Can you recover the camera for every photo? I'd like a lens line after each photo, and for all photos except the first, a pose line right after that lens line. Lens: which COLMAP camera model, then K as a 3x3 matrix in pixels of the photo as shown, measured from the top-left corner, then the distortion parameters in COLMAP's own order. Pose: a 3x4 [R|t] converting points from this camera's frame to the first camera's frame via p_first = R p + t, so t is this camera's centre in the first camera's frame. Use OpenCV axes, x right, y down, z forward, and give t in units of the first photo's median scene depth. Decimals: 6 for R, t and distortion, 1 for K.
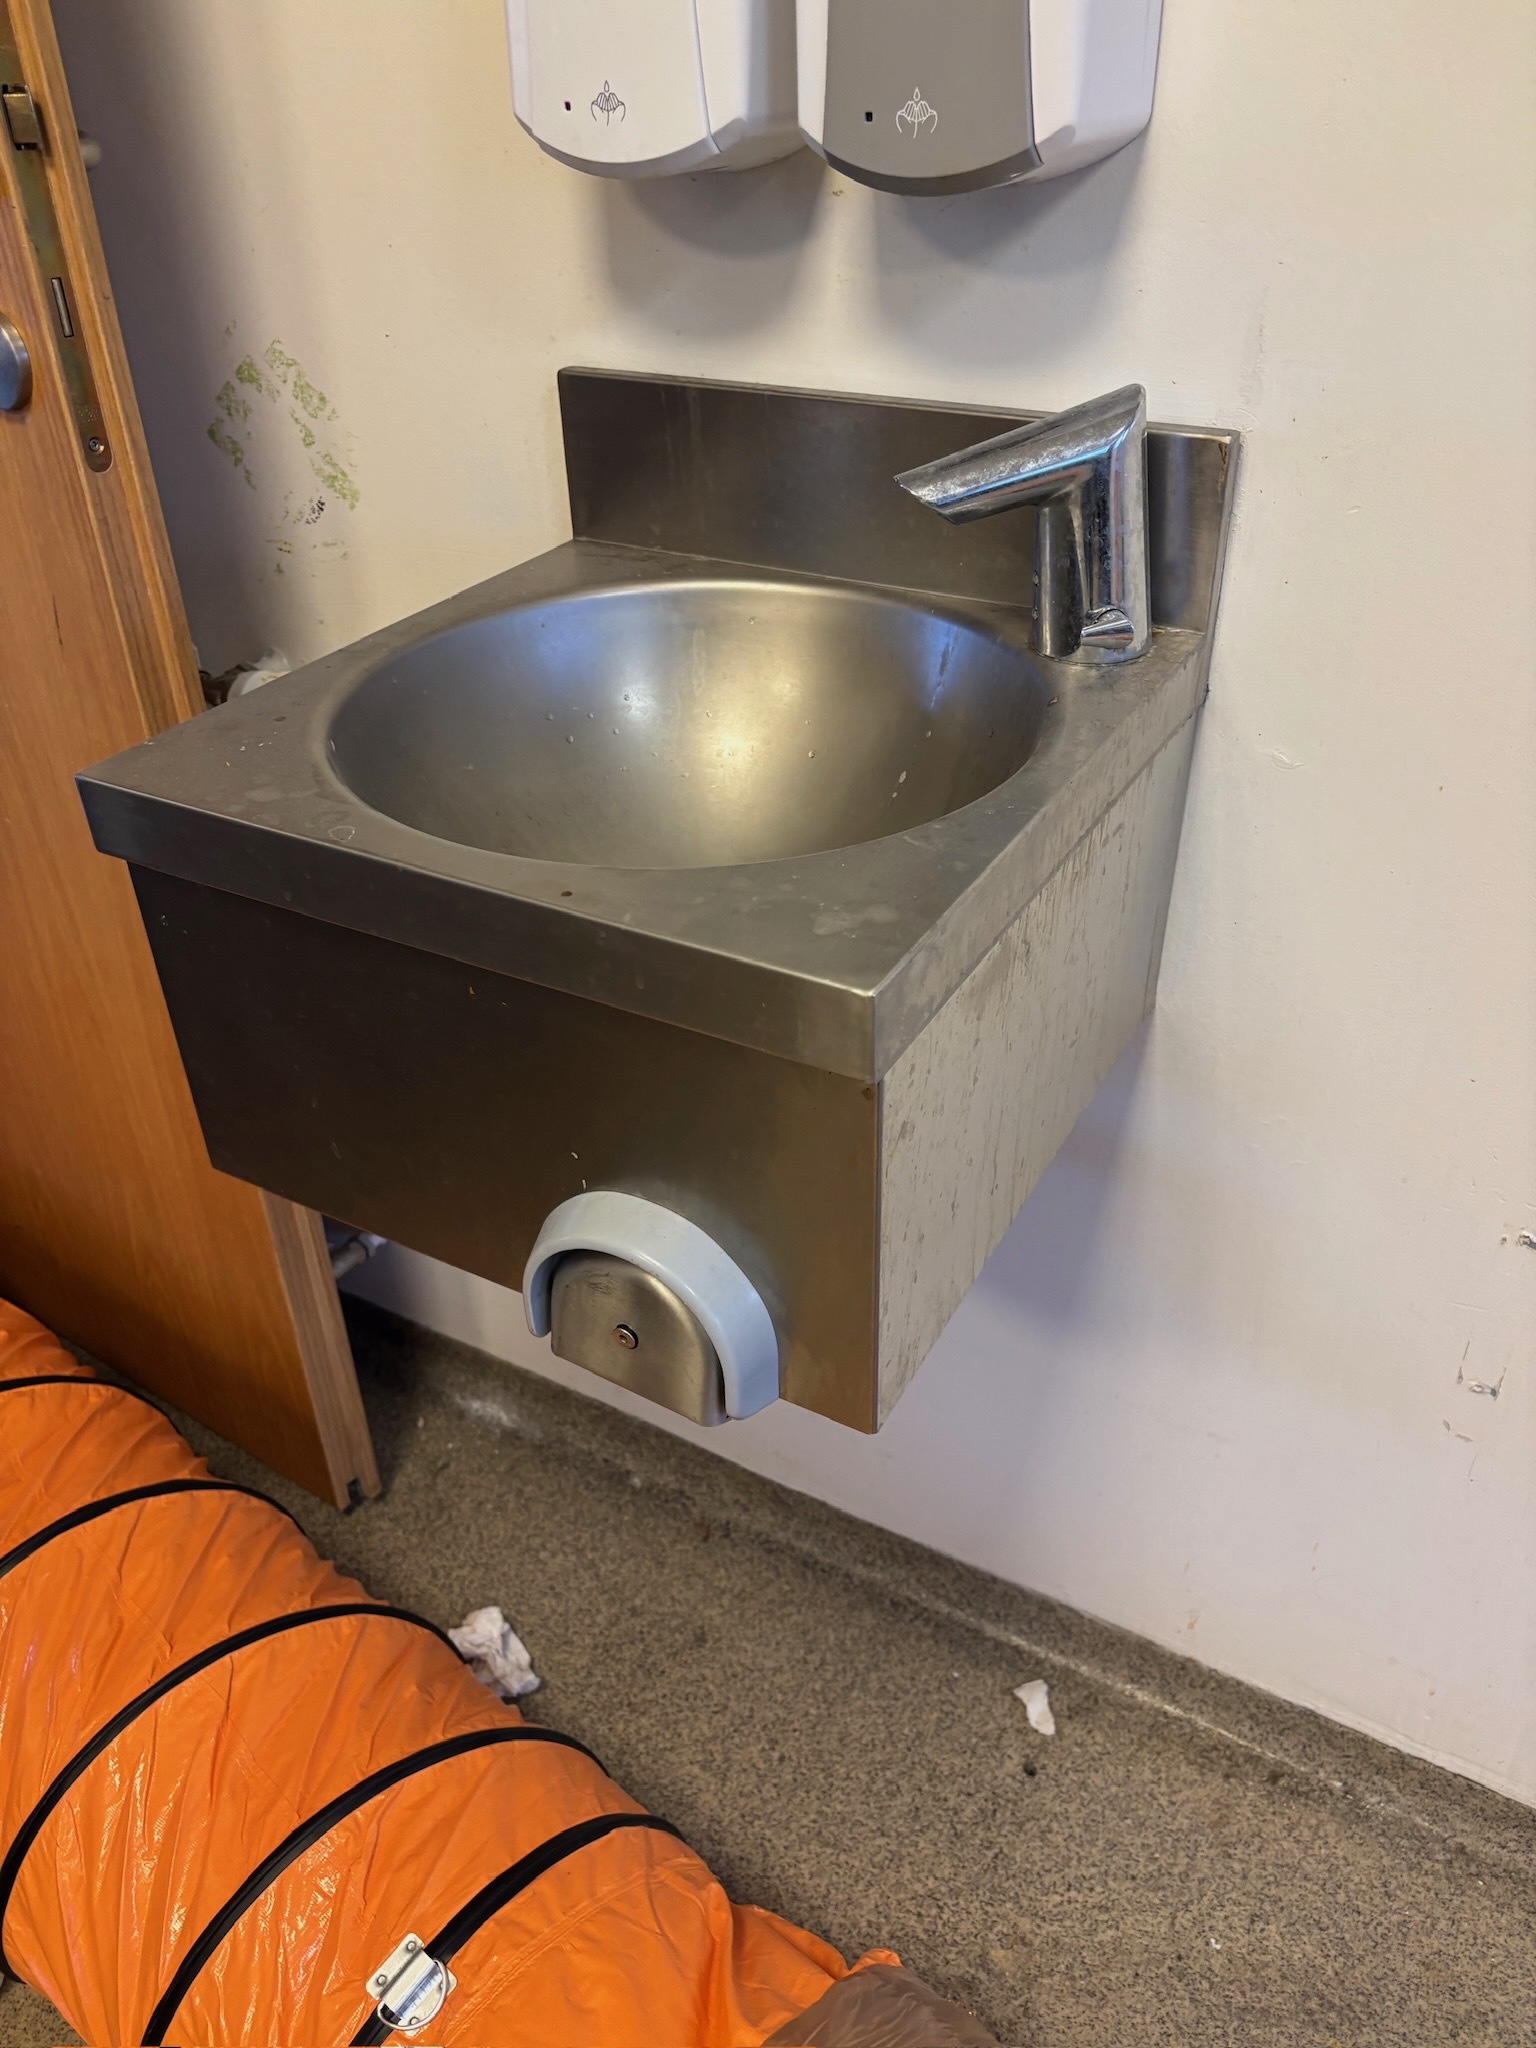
lens RADIAL K [[1537.9, 0, 767.3], [0, 1537.9, 1032.9], [0, 0, 1]] dist [0.031116, -0.054214]
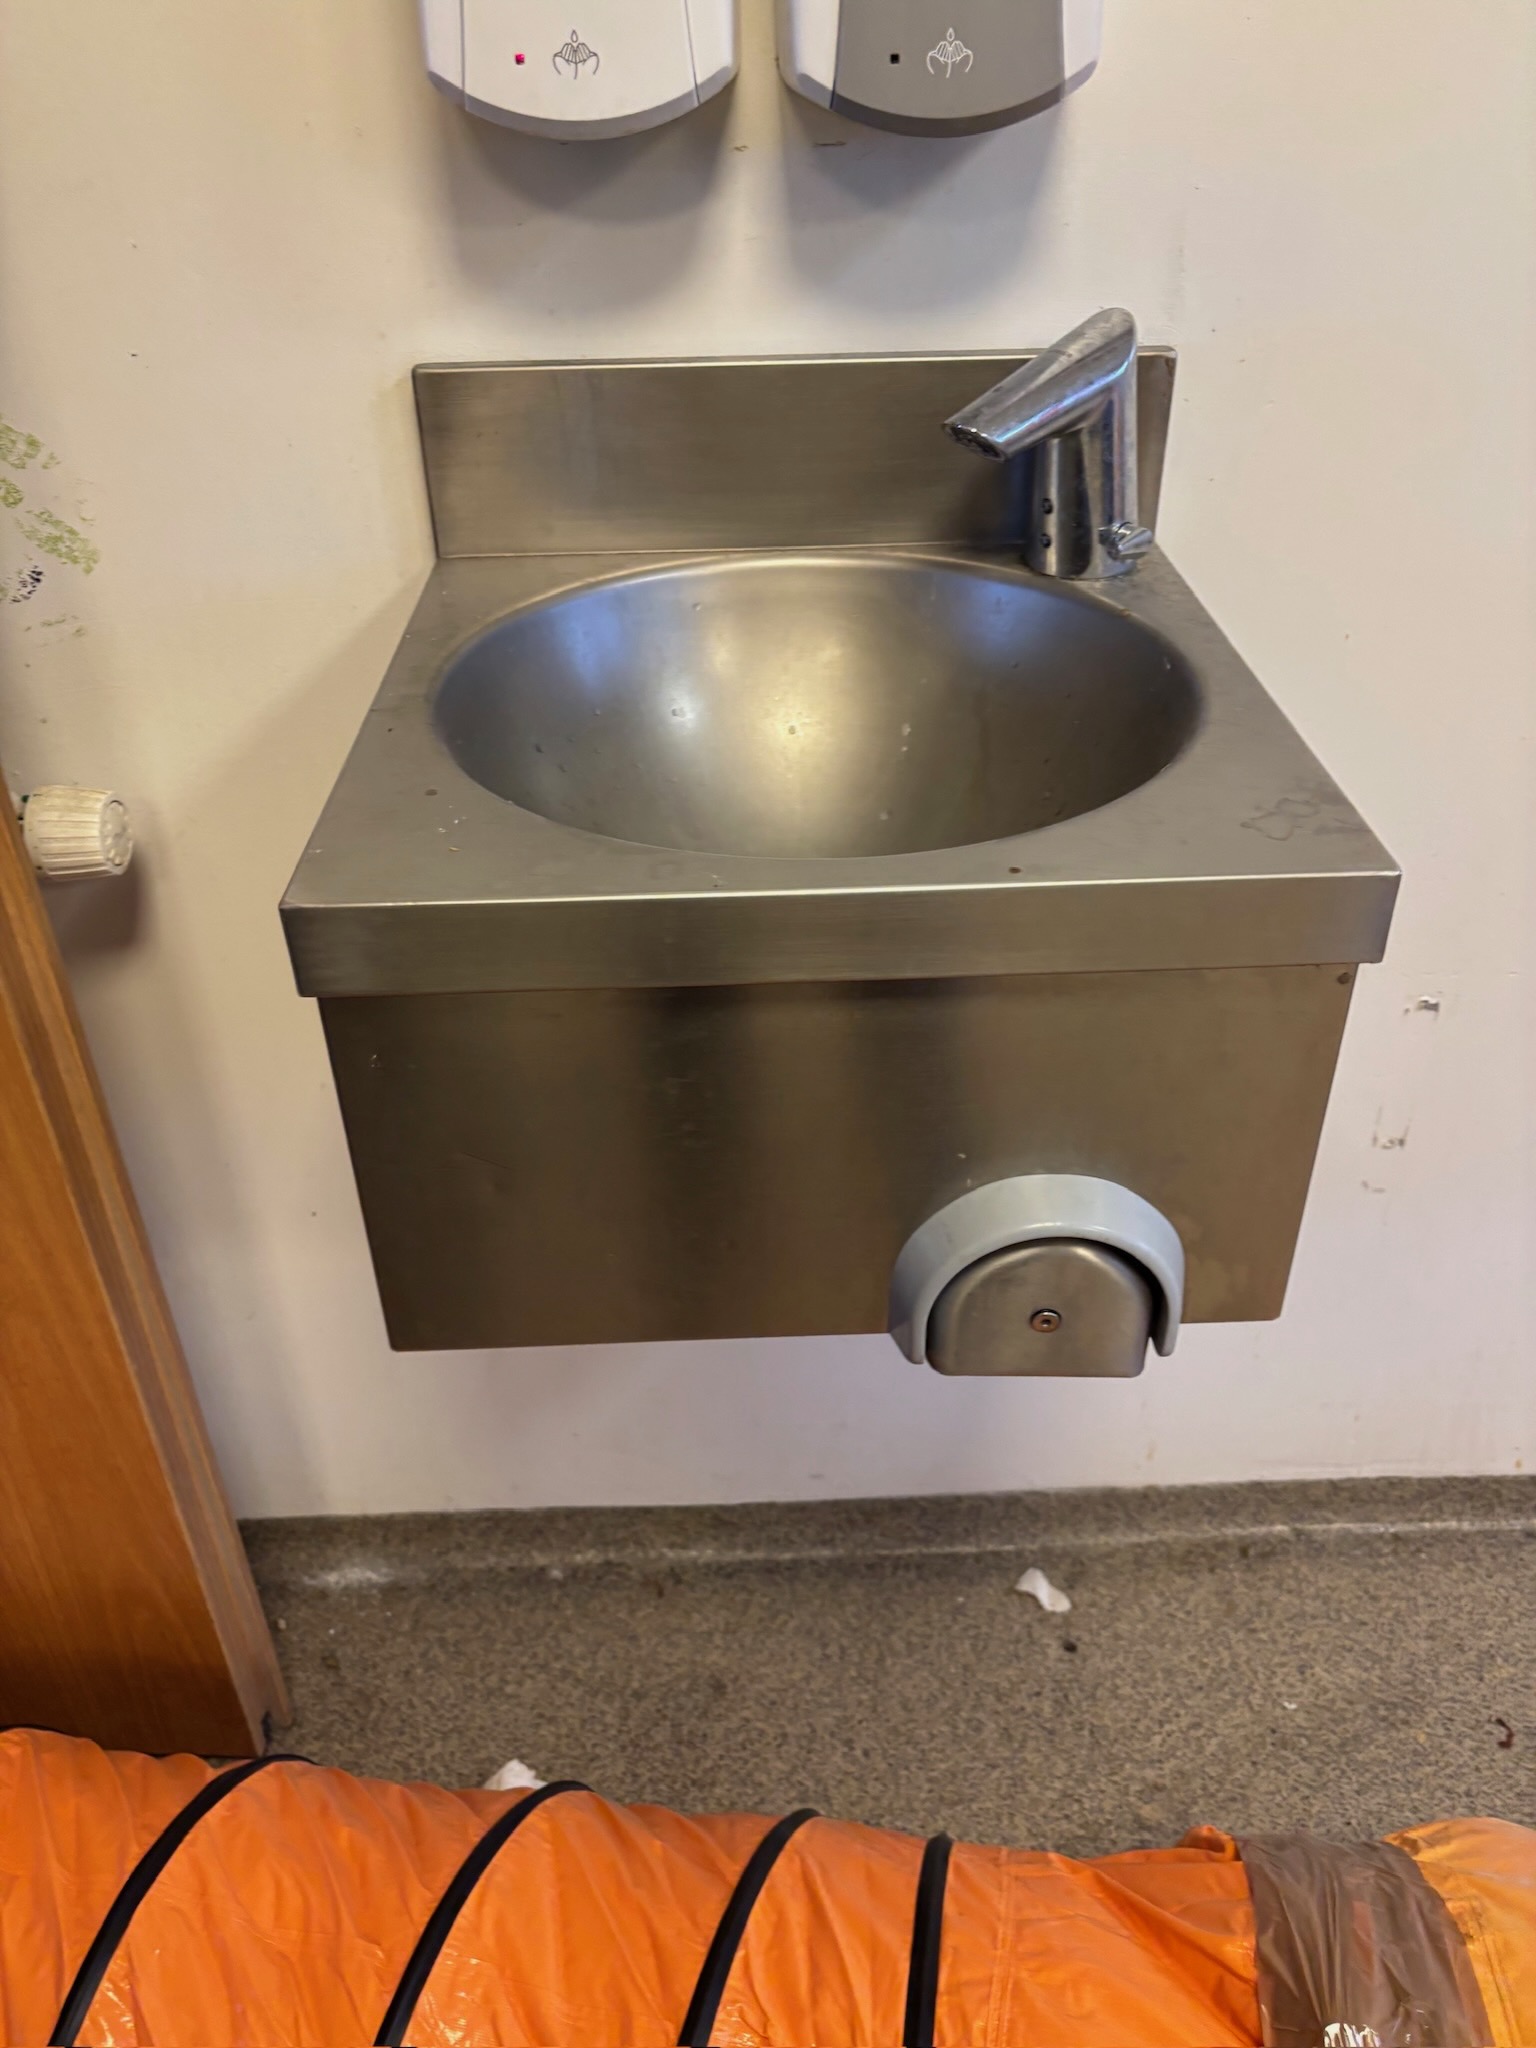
lens RADIAL K [[1575.3, 0, 772.1], [0, 1575.3, 1024.4], [0, 0, 1]] dist [-0.054648, 0.098316]
pose [[0.856643, -0.285914, 0.429436, -0.350020], [0.287671, 0.955692, 0.062440, -0.052651], [-0.428261, 0.070047, 0.900936, 0.103824]]
